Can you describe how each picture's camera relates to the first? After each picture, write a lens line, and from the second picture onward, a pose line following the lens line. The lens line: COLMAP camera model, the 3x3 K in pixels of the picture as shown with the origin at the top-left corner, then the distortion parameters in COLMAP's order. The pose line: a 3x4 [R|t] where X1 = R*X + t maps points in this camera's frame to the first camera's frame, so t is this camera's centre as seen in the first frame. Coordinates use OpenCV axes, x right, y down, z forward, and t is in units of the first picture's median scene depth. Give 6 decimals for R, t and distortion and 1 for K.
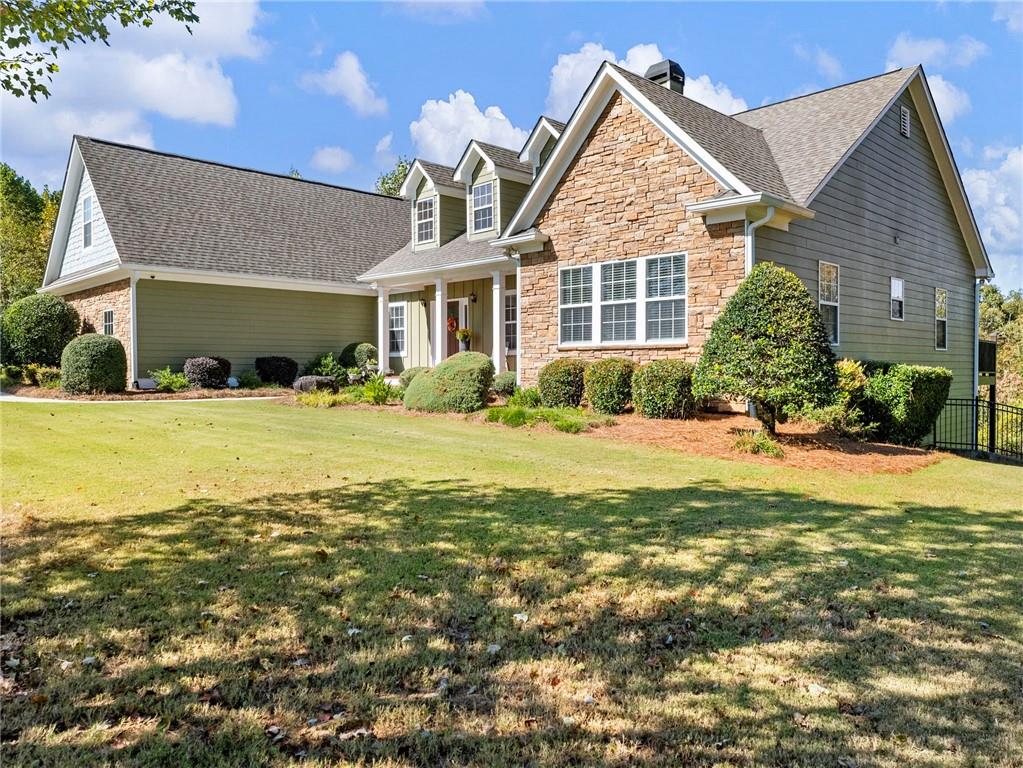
lens RADIAL K [[726.1, 0, 510.6], [0, 726.1, 335.3], [0, 0, 1]] dist [-0.000353, -0.002428]
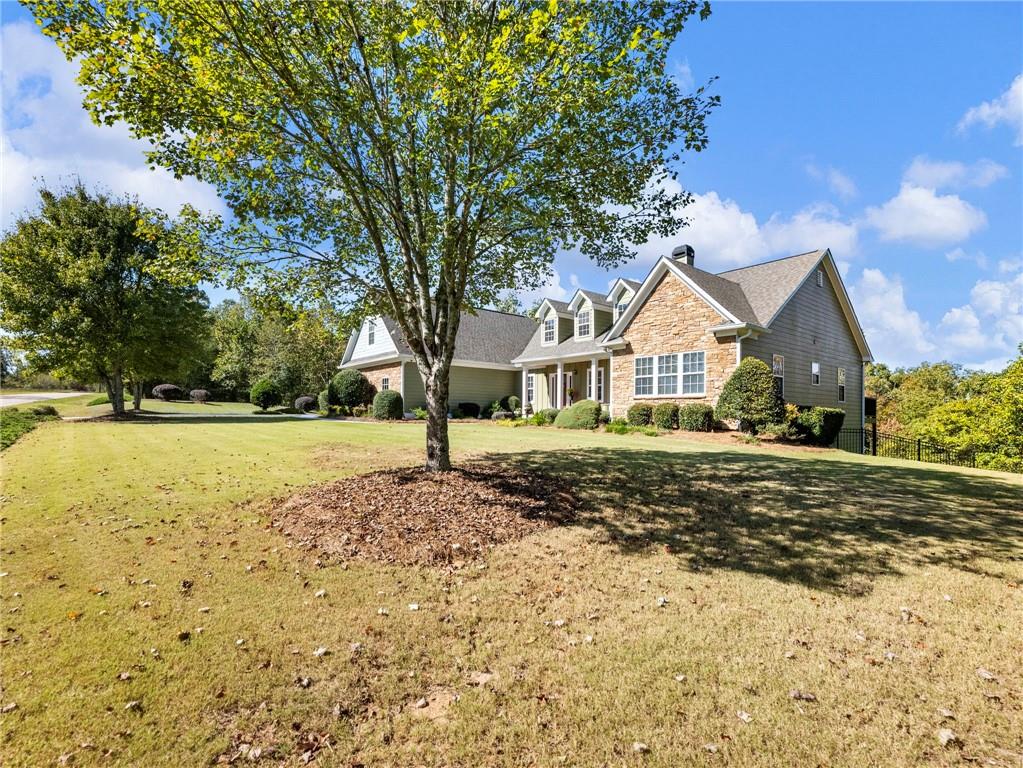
lens RADIAL K [[473.2, 0, 510.3], [0, 473.2, 387.2], [0, 0, 1]] dist [0.012554, -0.008250]
pose [[0.996463, 0.006677, -0.083770, -0.163093], [-0.008051, 0.999838, -0.016082, 0.011790], [0.083649, 0.016700, 0.996355, -0.313187]]
